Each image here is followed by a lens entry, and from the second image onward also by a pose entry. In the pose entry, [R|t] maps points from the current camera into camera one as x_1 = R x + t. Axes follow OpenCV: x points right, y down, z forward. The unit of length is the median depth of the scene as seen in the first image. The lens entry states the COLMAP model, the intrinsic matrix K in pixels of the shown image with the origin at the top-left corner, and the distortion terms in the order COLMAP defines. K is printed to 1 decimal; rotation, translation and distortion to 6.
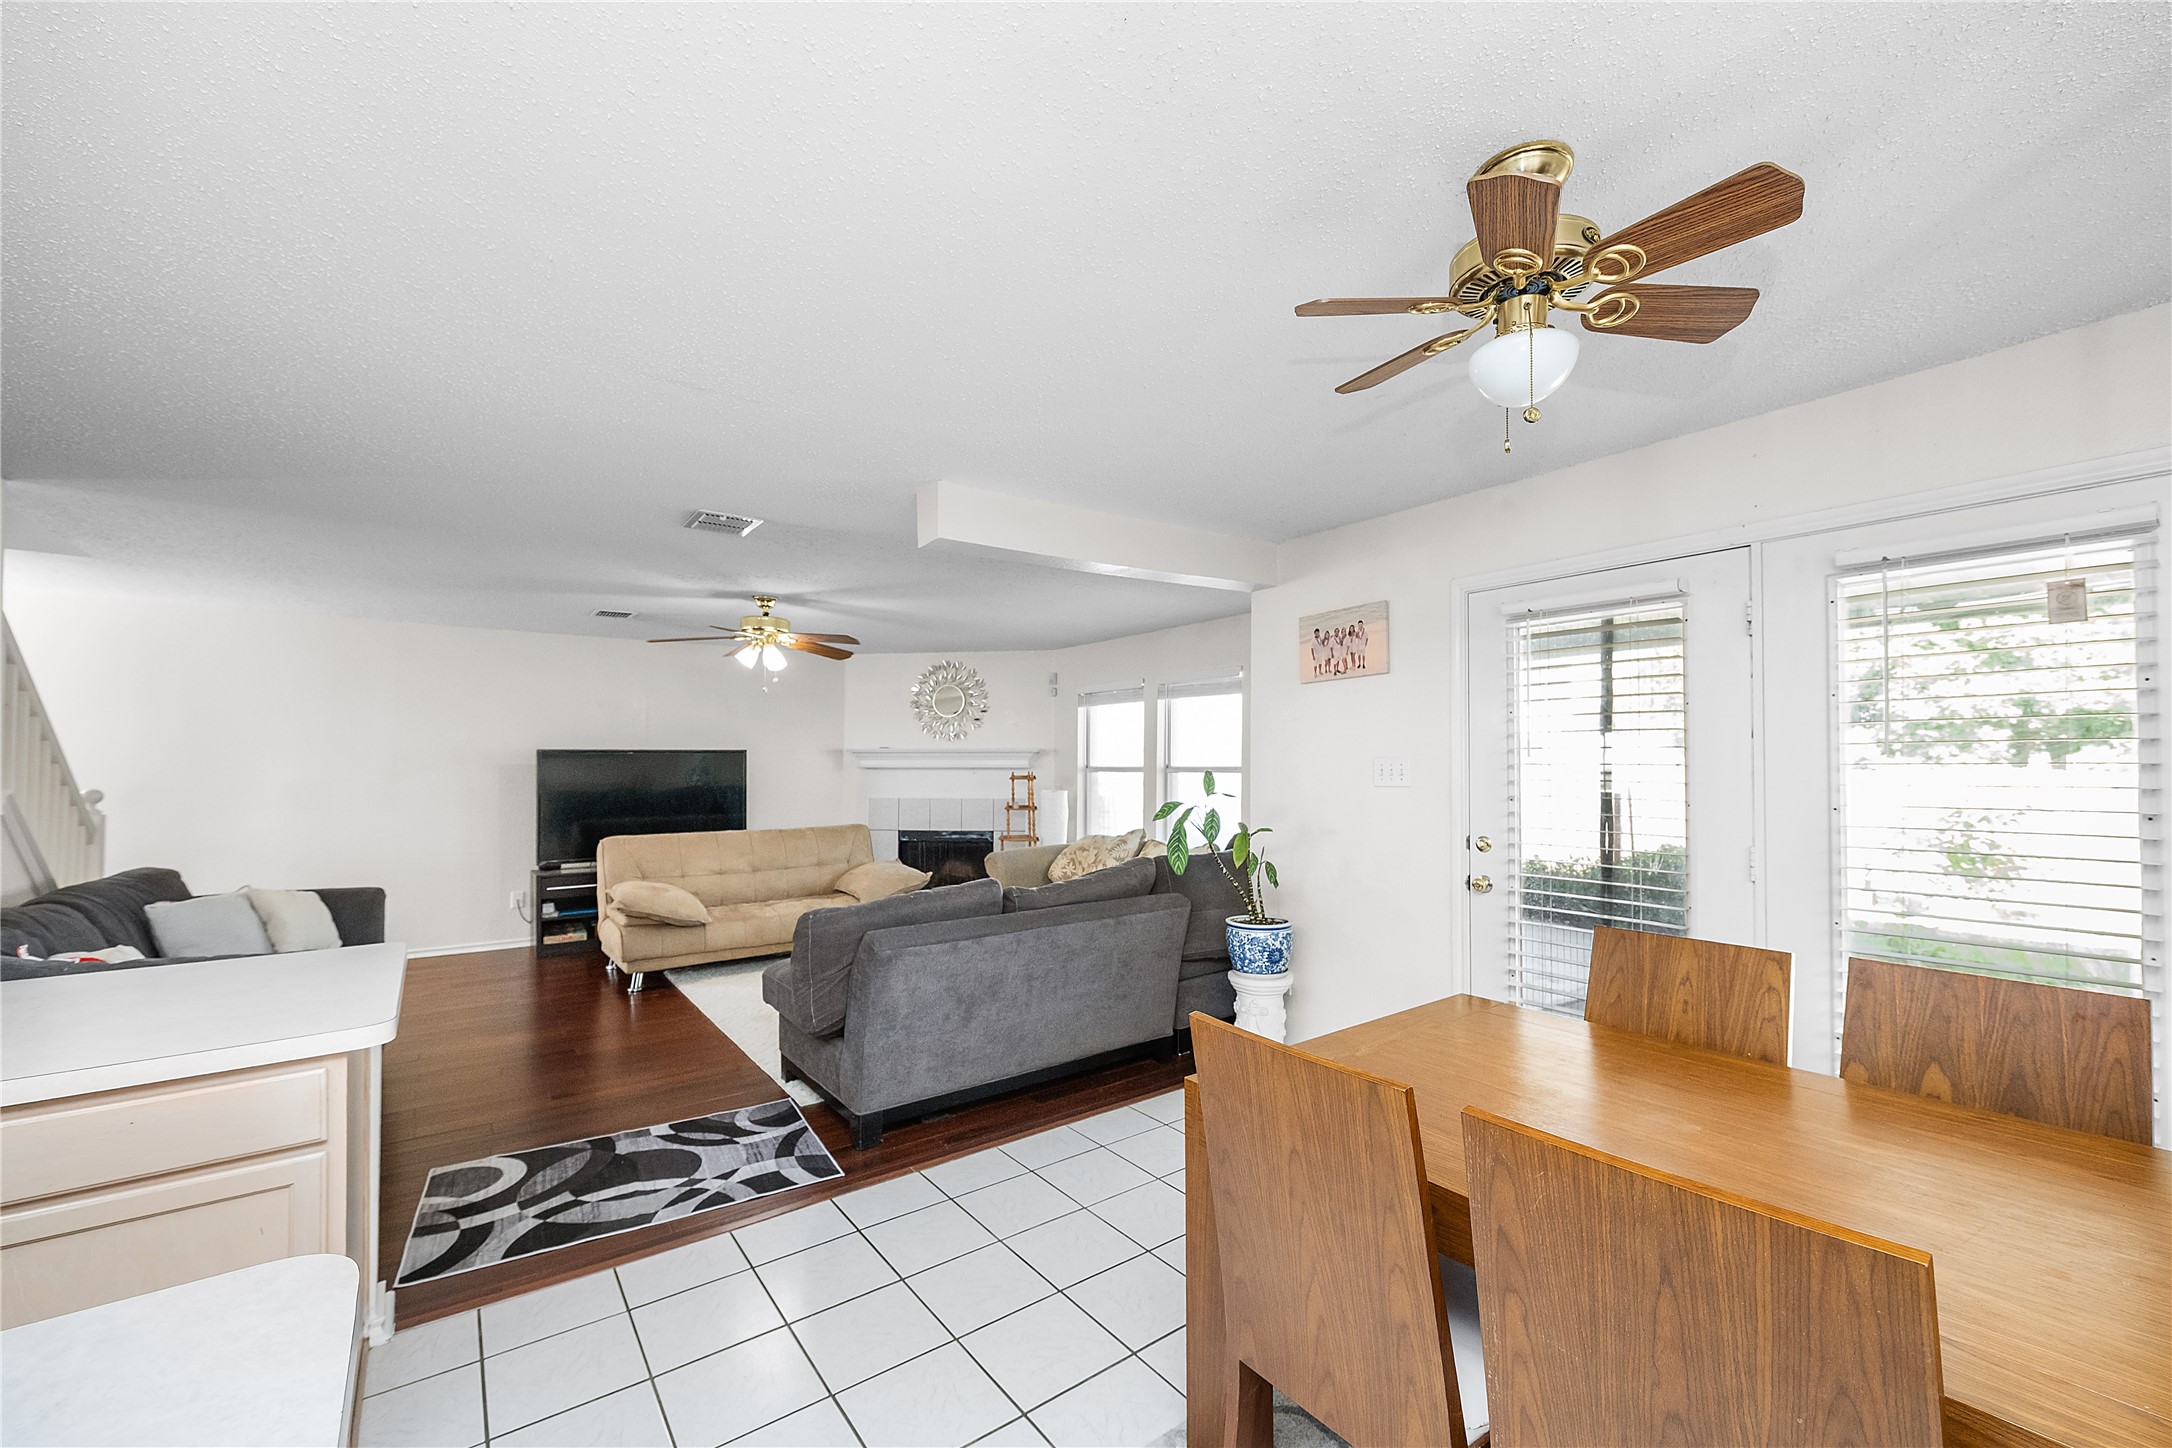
lens RADIAL K [[865.8, 0, 1089.7], [0, 865.8, 759.8], [0, 0, 1]] dist [-0.001443, -0.000065]
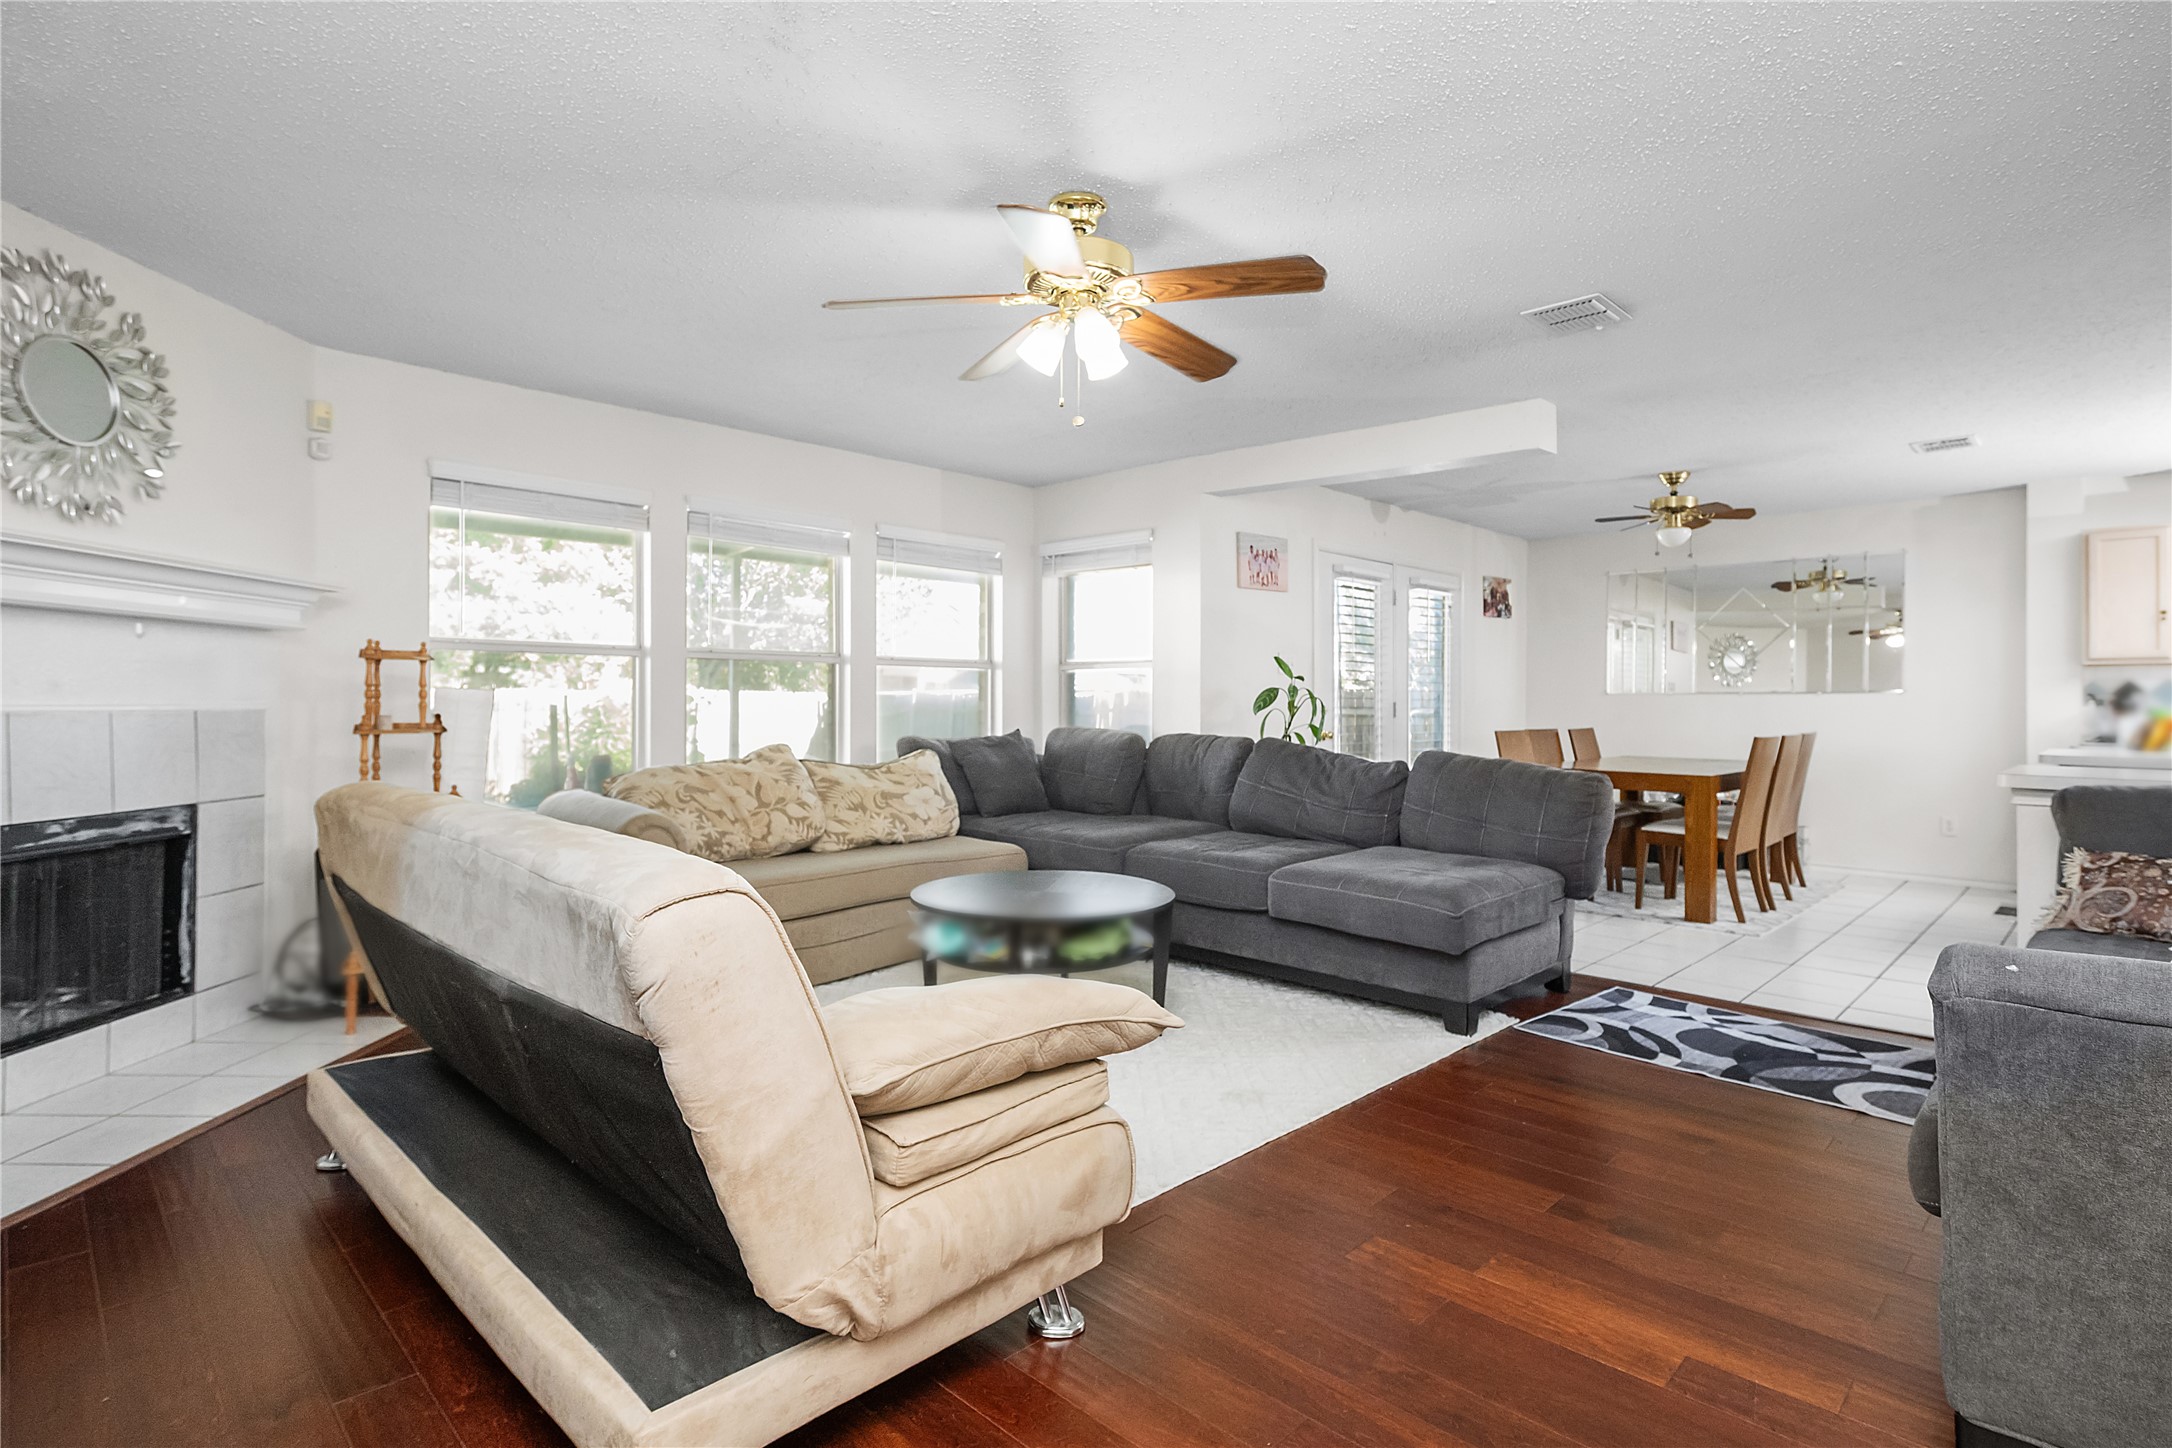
lens RADIAL K [[1083.4, 0, 1086.0], [0, 1083.4, 724.0], [0, 0, 1]] dist [0.001823, 0.000073]
pose [[-0.147648, -0.018805, 0.988861, -0.780997], [-0.012394, 0.999776, 0.017162, 0.049995], [-0.988962, -0.009722, -0.147848, 0.927430]]
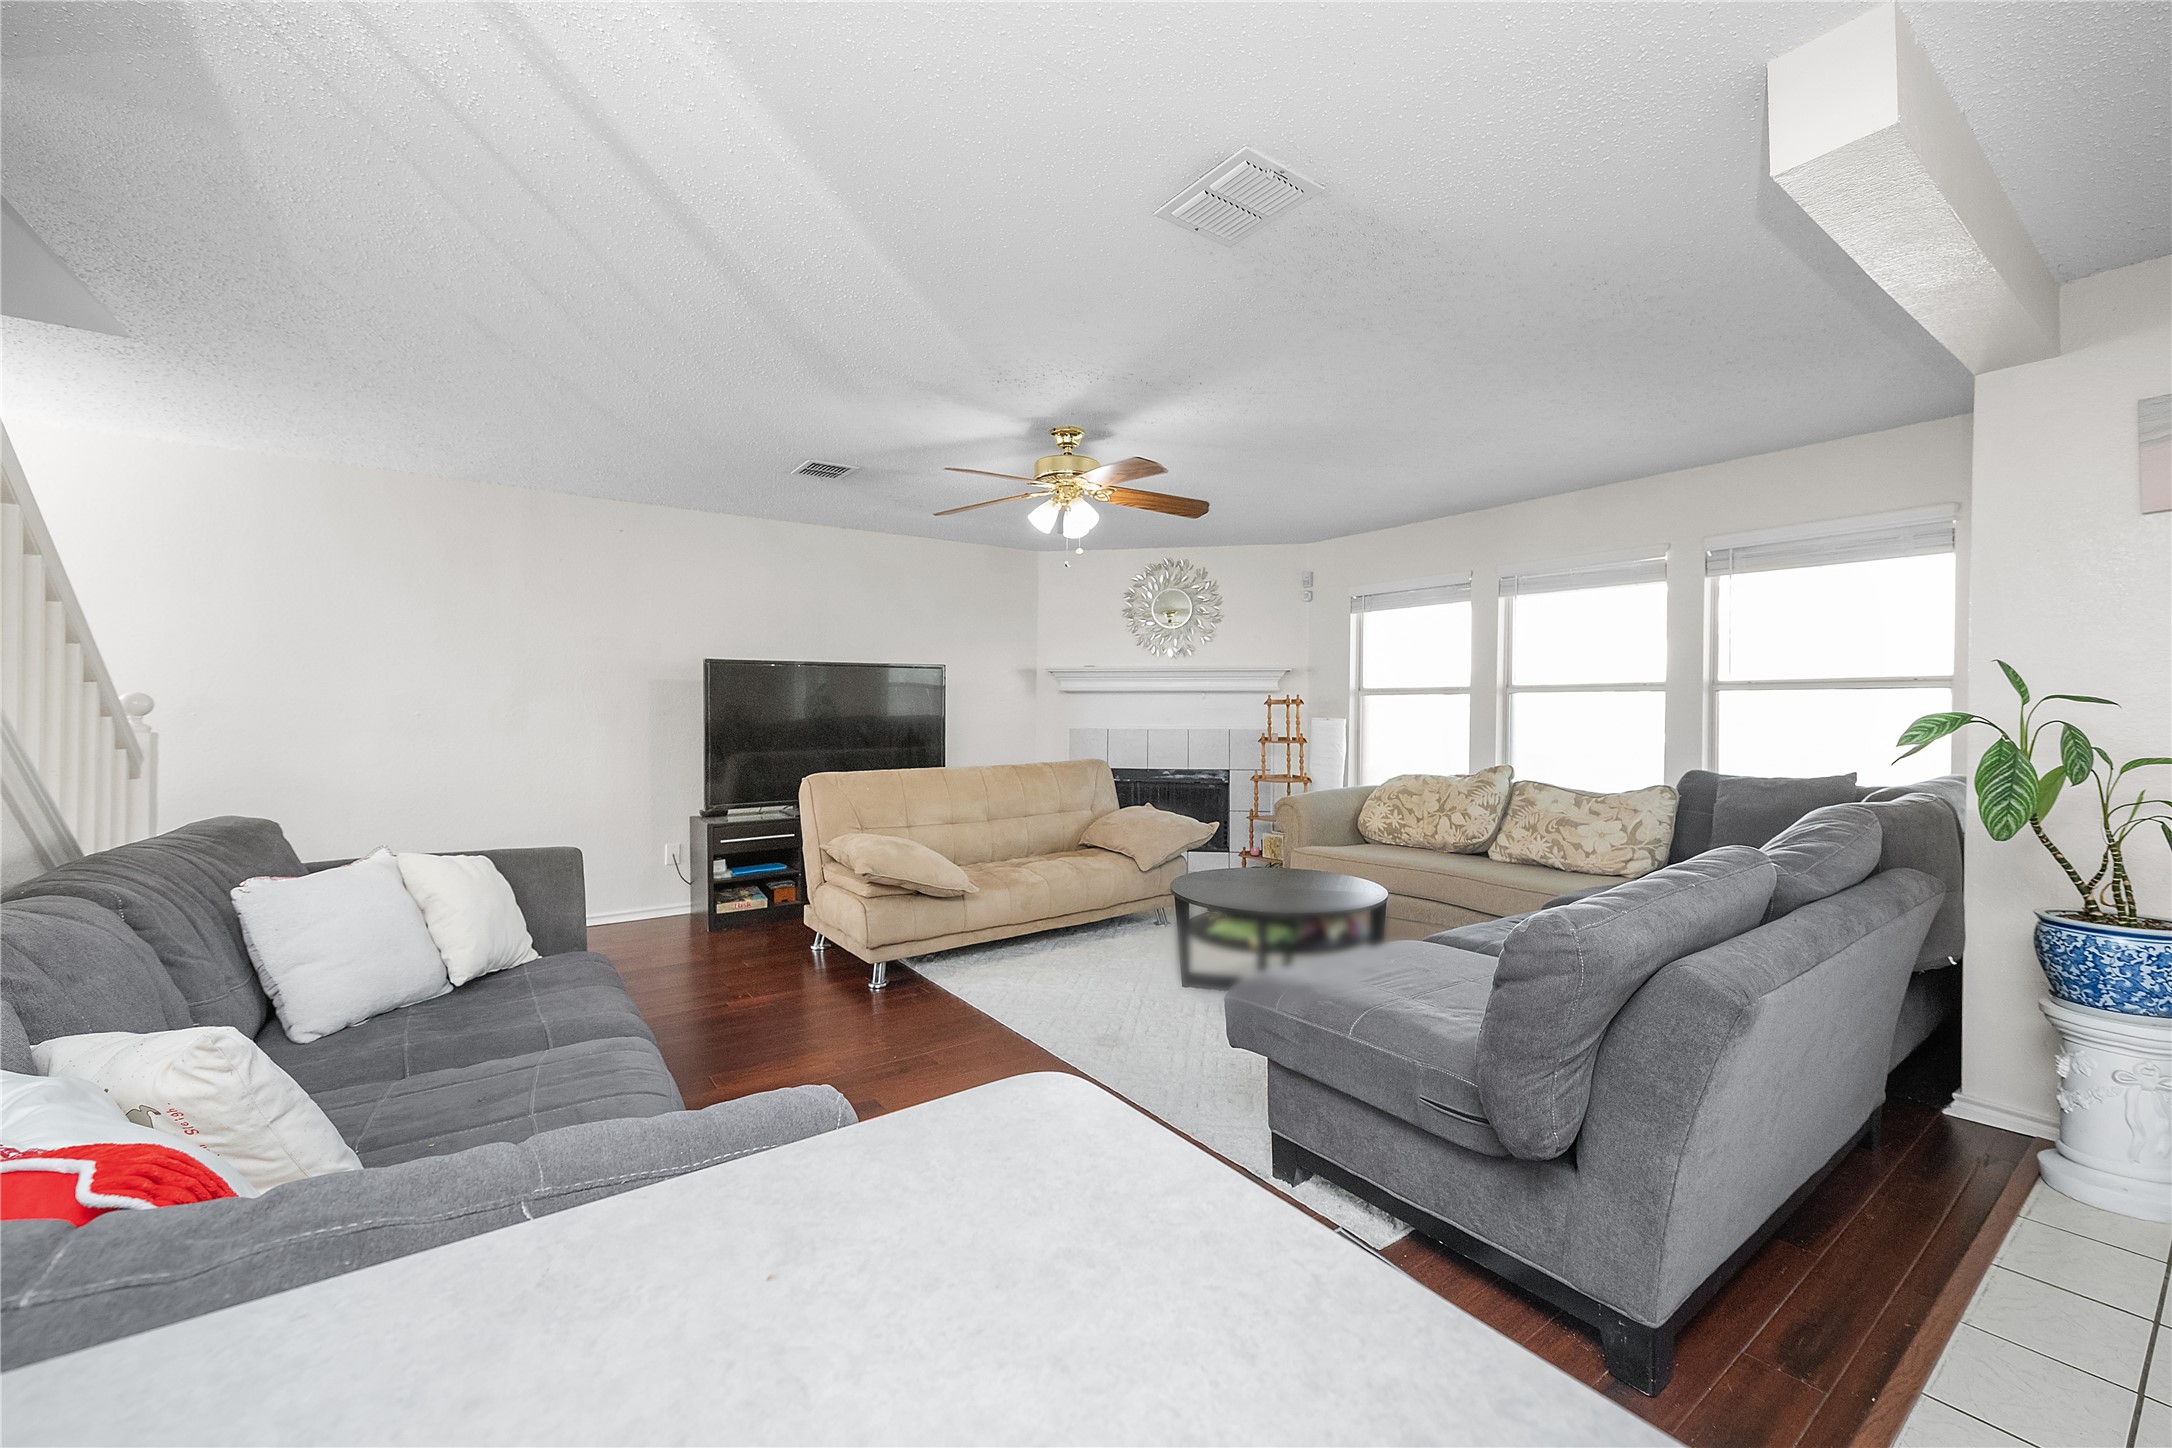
lens RADIAL K [[861.9, 0, 1086.0], [0, 861.9, 724.0], [0, 0, 1]] dist [-0.000743, -0.000374]
pose [[0.999673, 0.002301, -0.025452, -0.293031], [-0.001688, 0.999708, 0.024094, 0.027024], [0.025500, -0.024043, 0.999386, 0.255983]]
